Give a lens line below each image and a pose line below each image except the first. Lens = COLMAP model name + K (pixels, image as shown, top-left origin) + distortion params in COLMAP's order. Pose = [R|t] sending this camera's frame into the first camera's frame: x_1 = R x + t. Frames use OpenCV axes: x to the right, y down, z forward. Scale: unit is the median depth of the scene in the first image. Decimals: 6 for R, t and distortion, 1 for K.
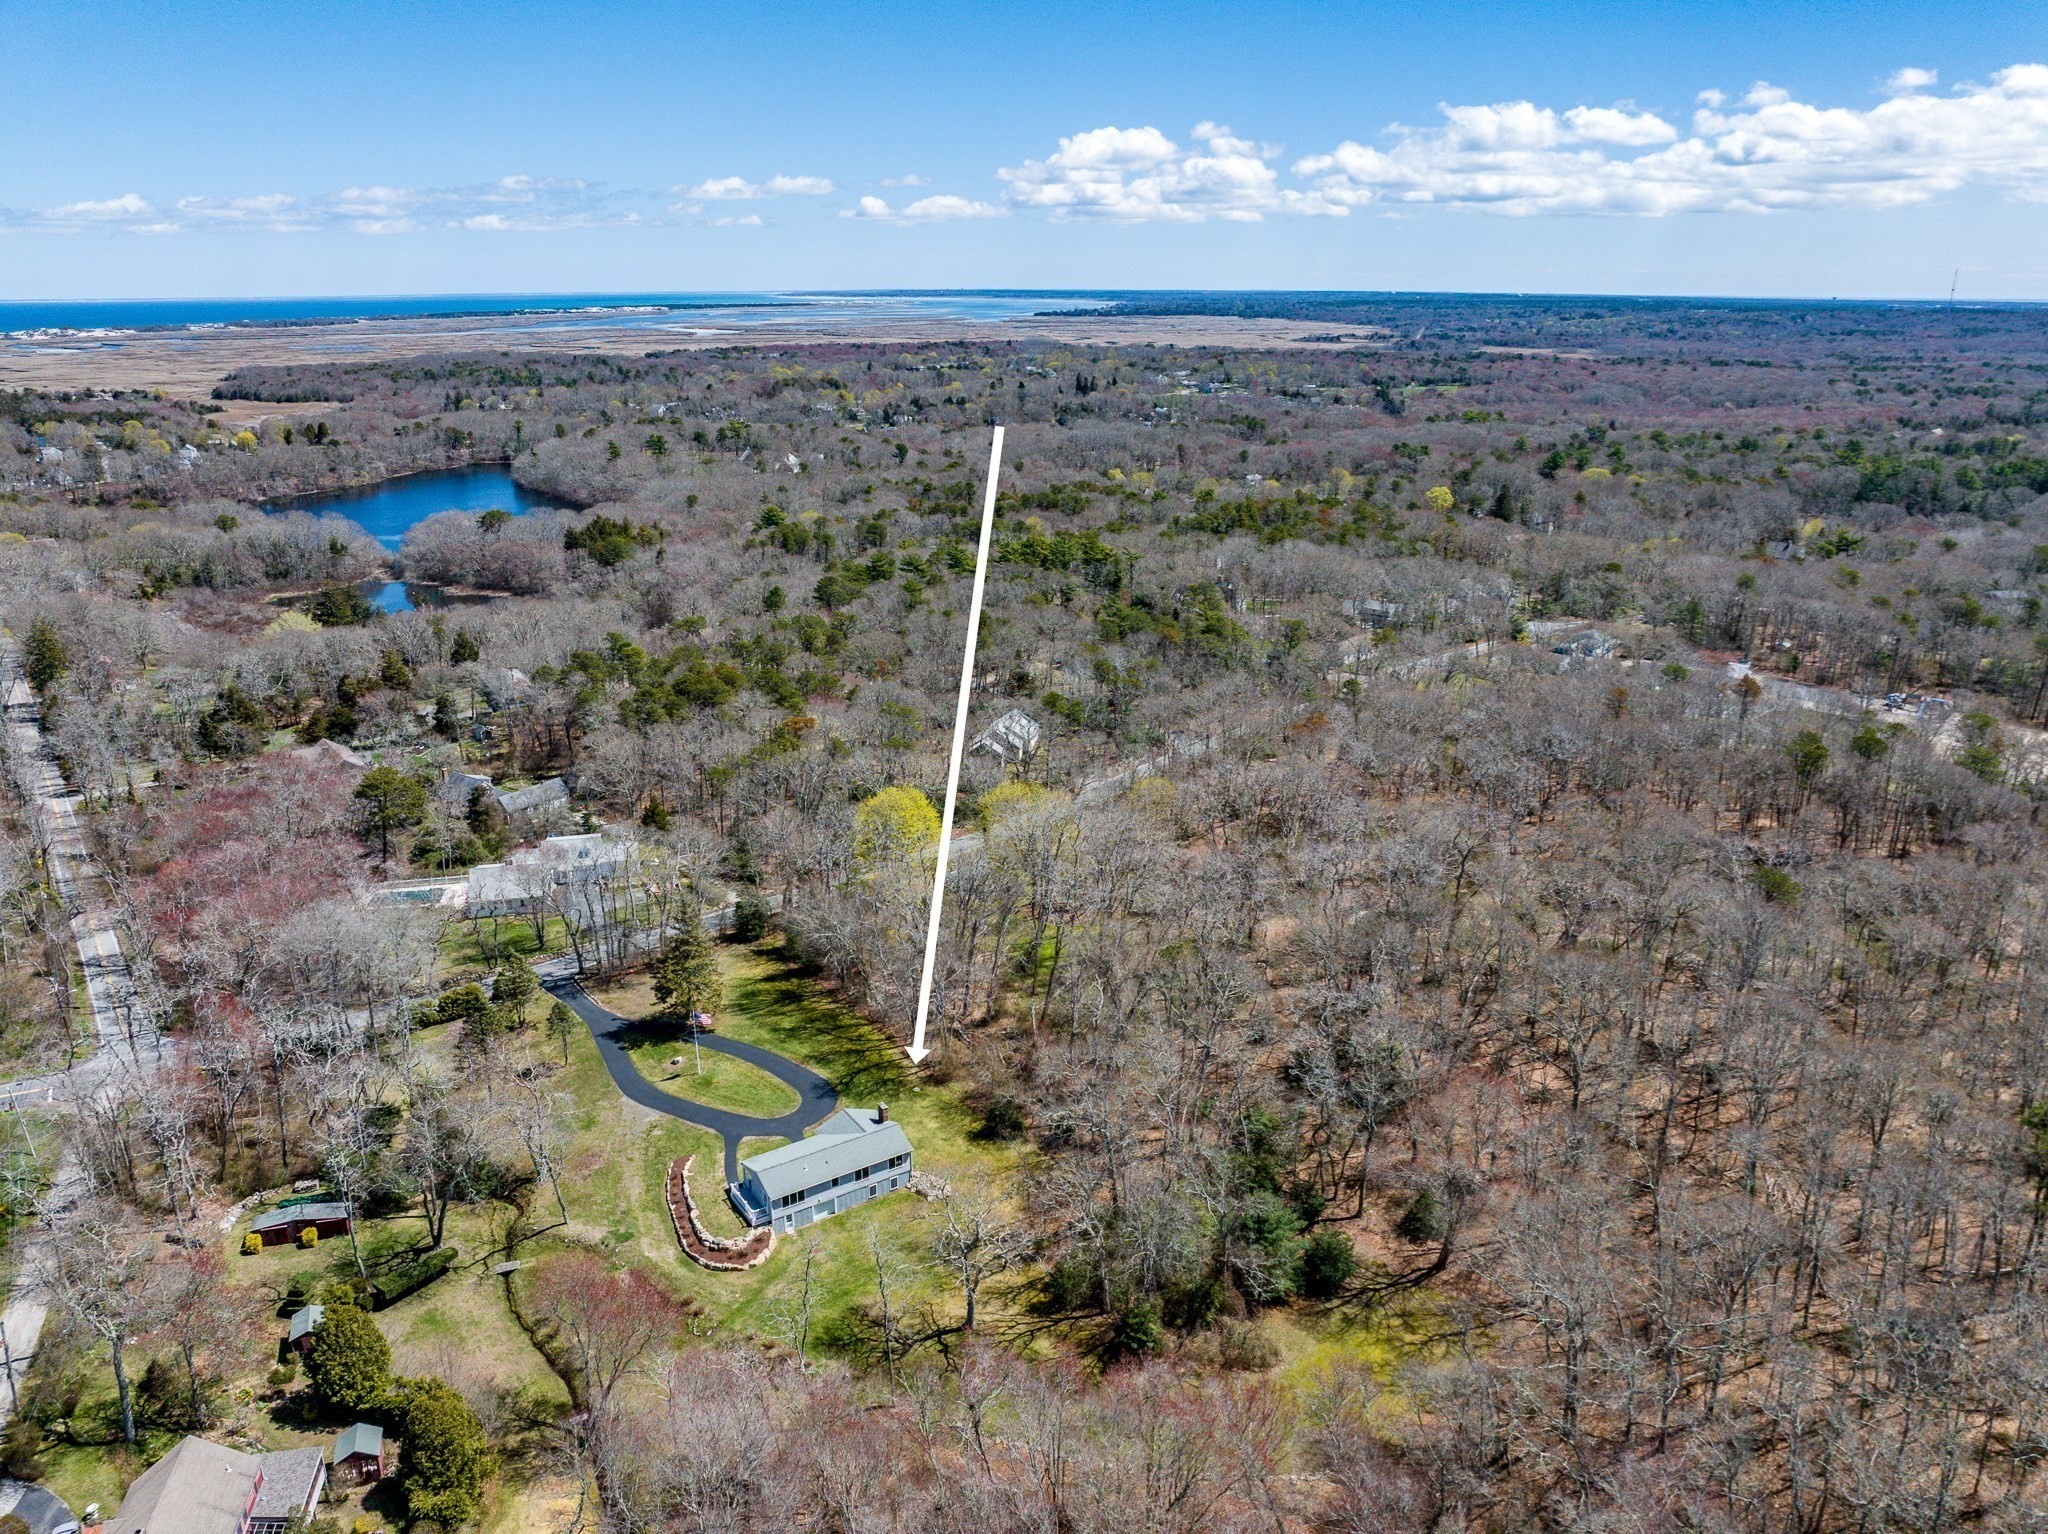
lens RADIAL K [[1425.4, 0, 1023.7], [0, 1425.4, 768.3], [0, 0, 1]] dist [-0.039640, 0.001024]
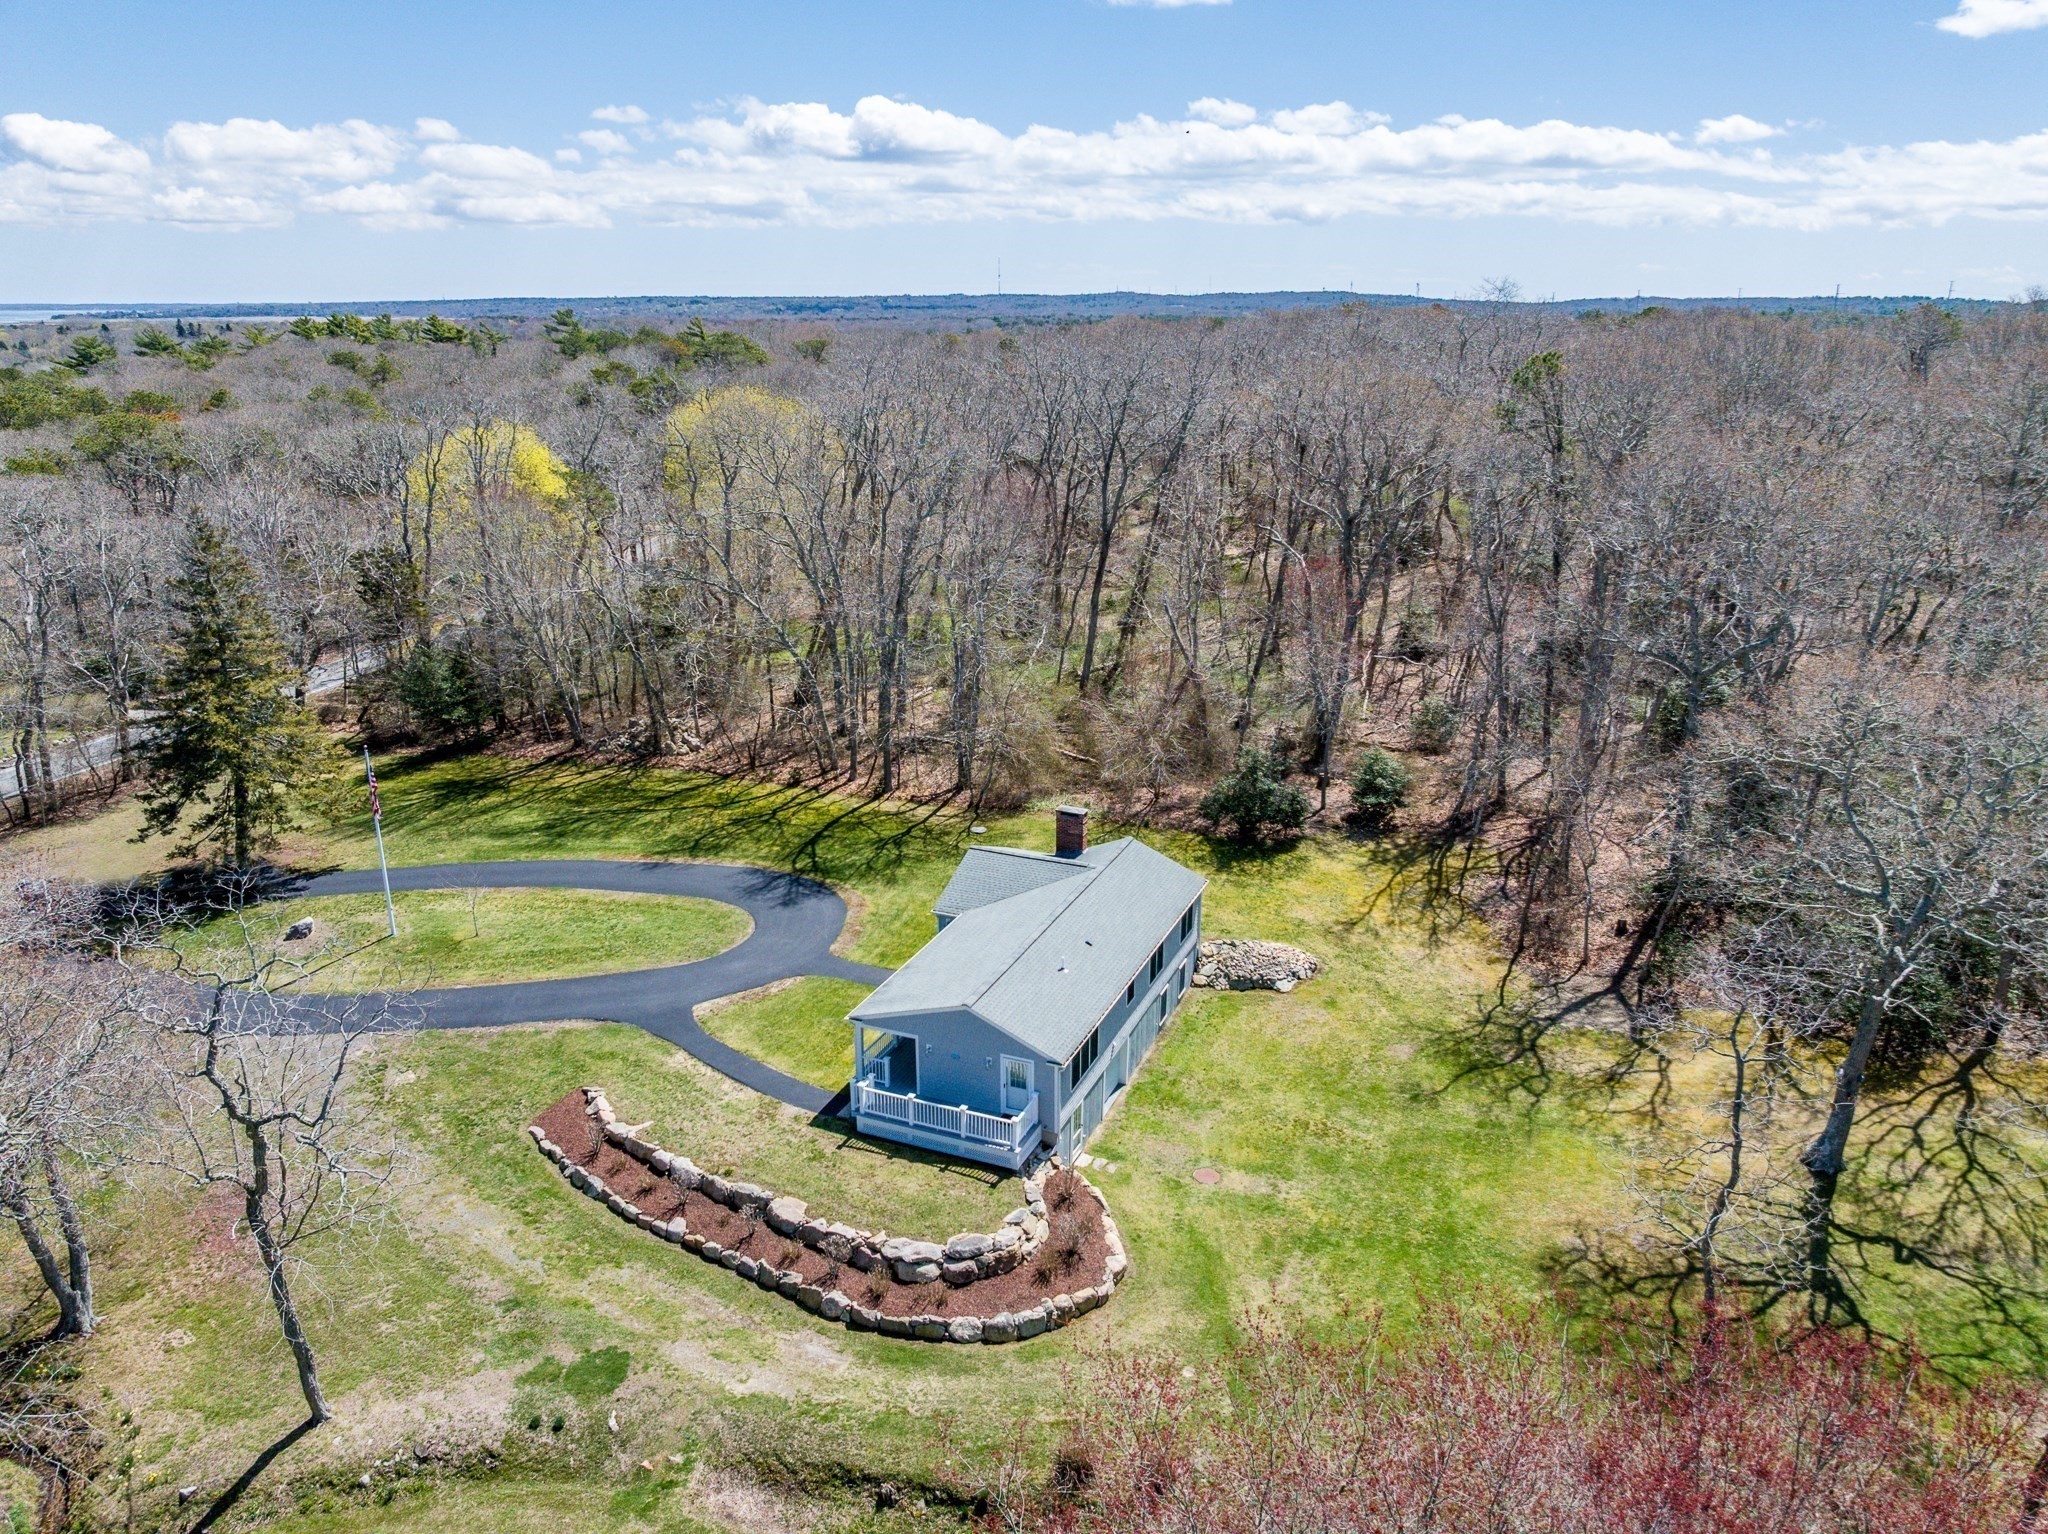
lens RADIAL K [[1425.4, 0, 1015.8], [0, 1425.4, 781.4], [0, 0, 1]] dist [-0.039640, 0.001024]
pose [[0.835460, -0.180509, 0.519059, -0.337834], [0.176324, 0.982627, 0.057915, 0.221625], [-0.520496, 0.043137, 0.852774, 0.731775]]
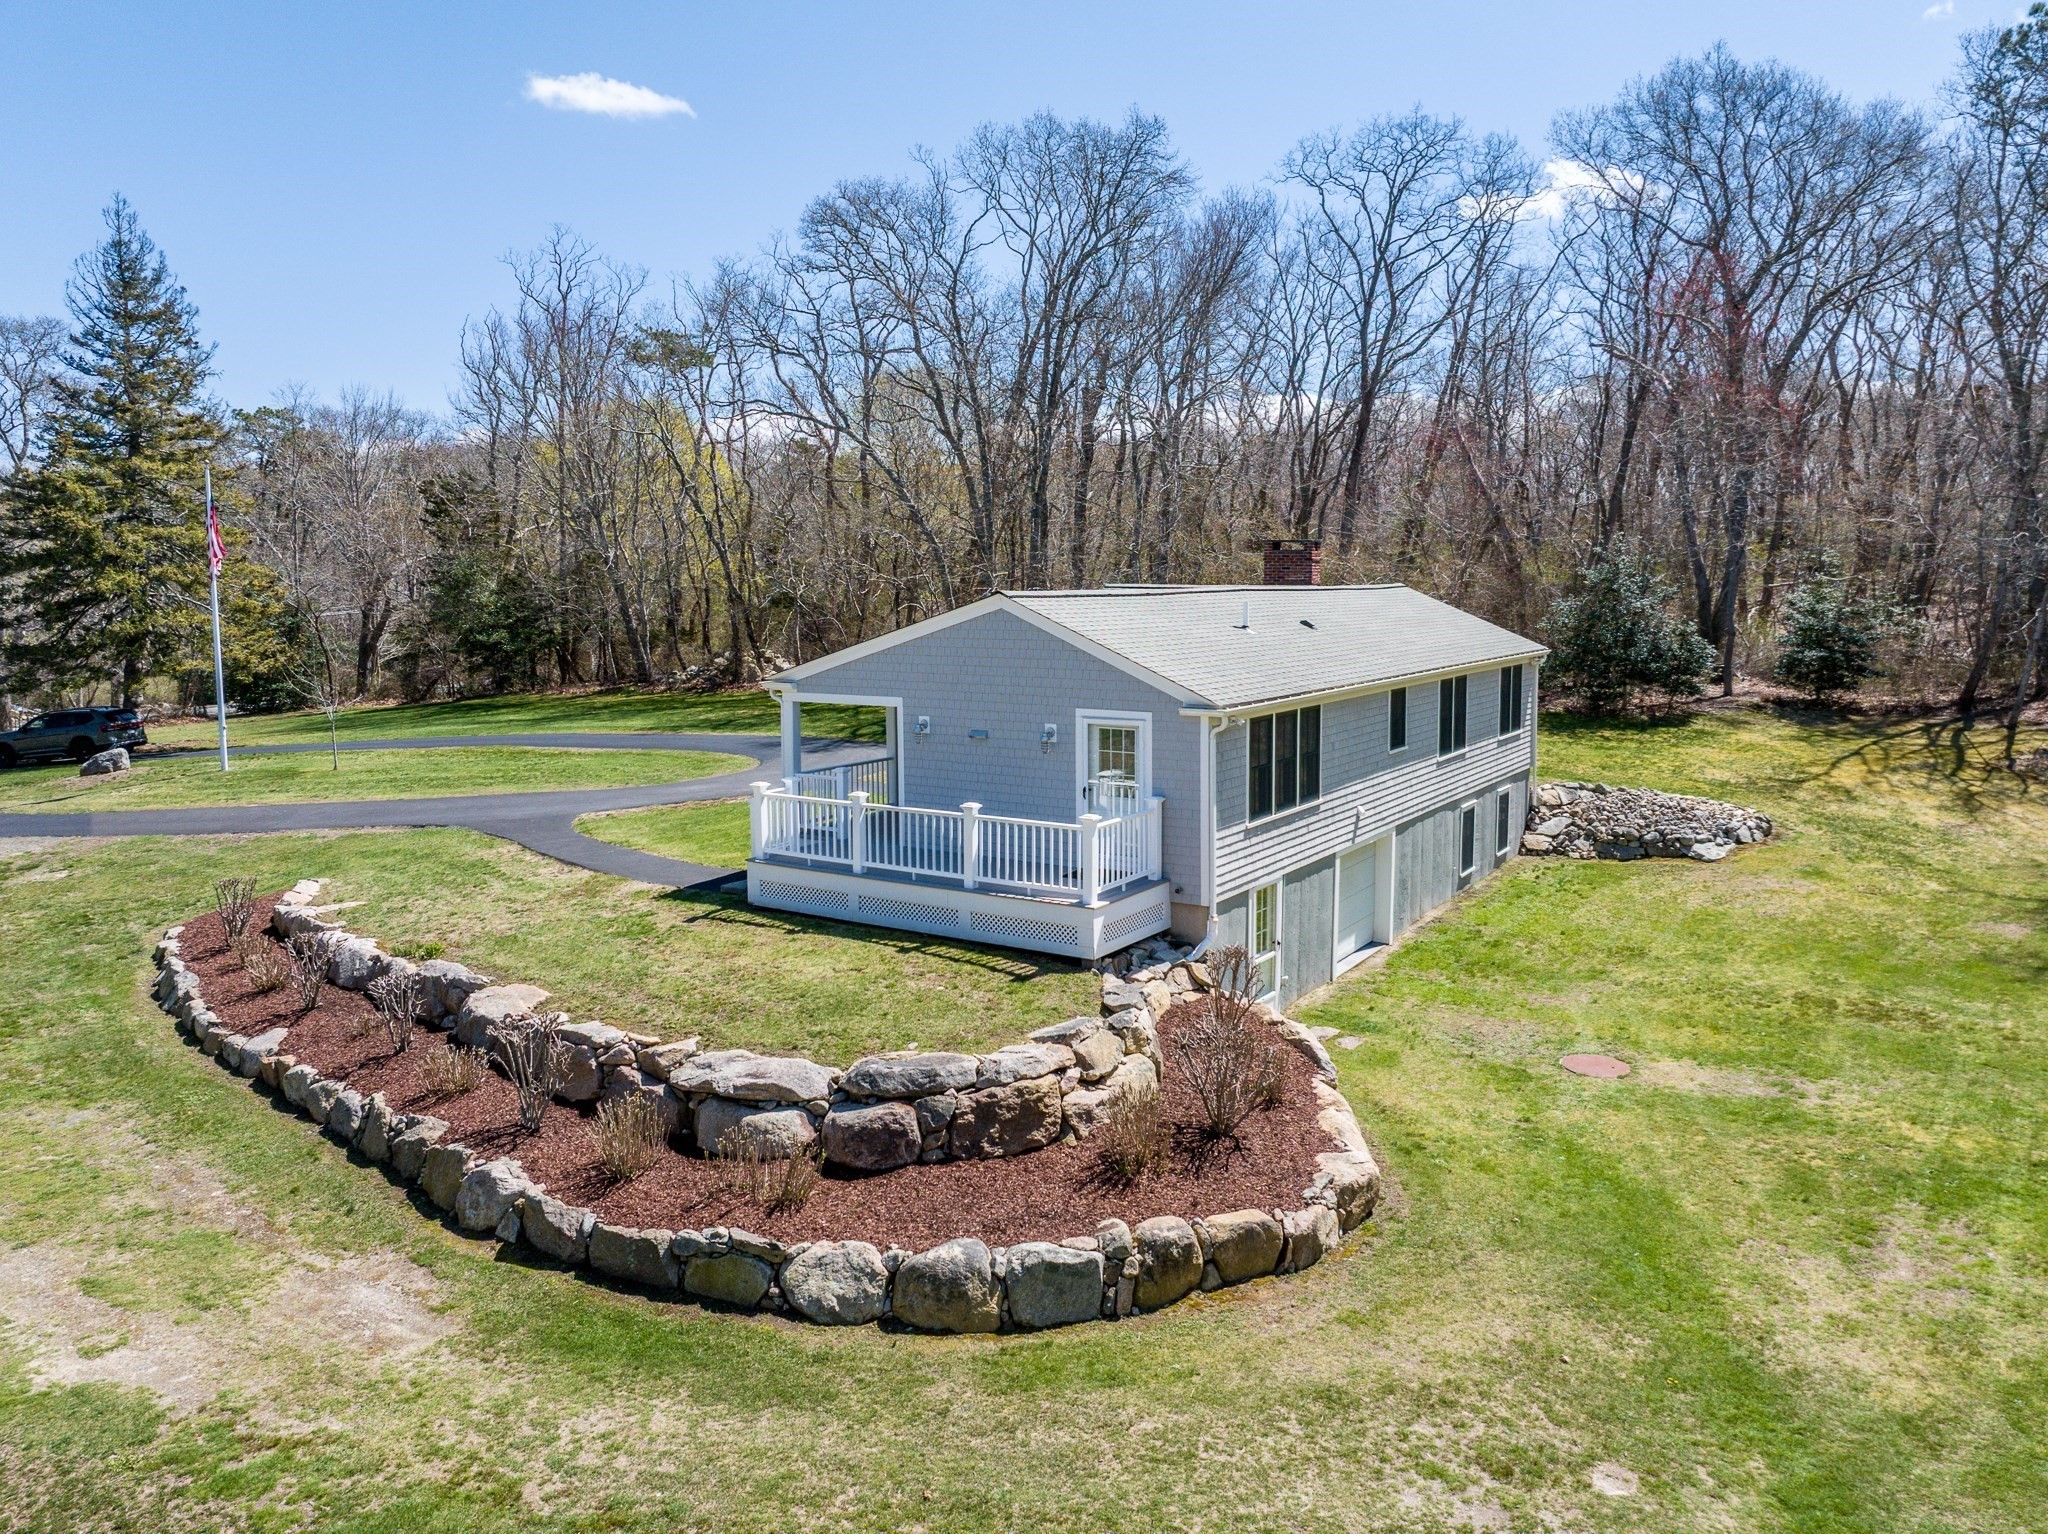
lens RADIAL K [[1425.4, 0, 1039.3], [0, 1425.4, 749.8], [0, 0, 1]] dist [-0.039640, 0.001024]
pose [[0.918867, -0.050516, 0.391320, -0.241970], [0.133003, 0.973382, -0.186650, 0.327731], [-0.371475, 0.223553, 0.901127, 0.889709]]
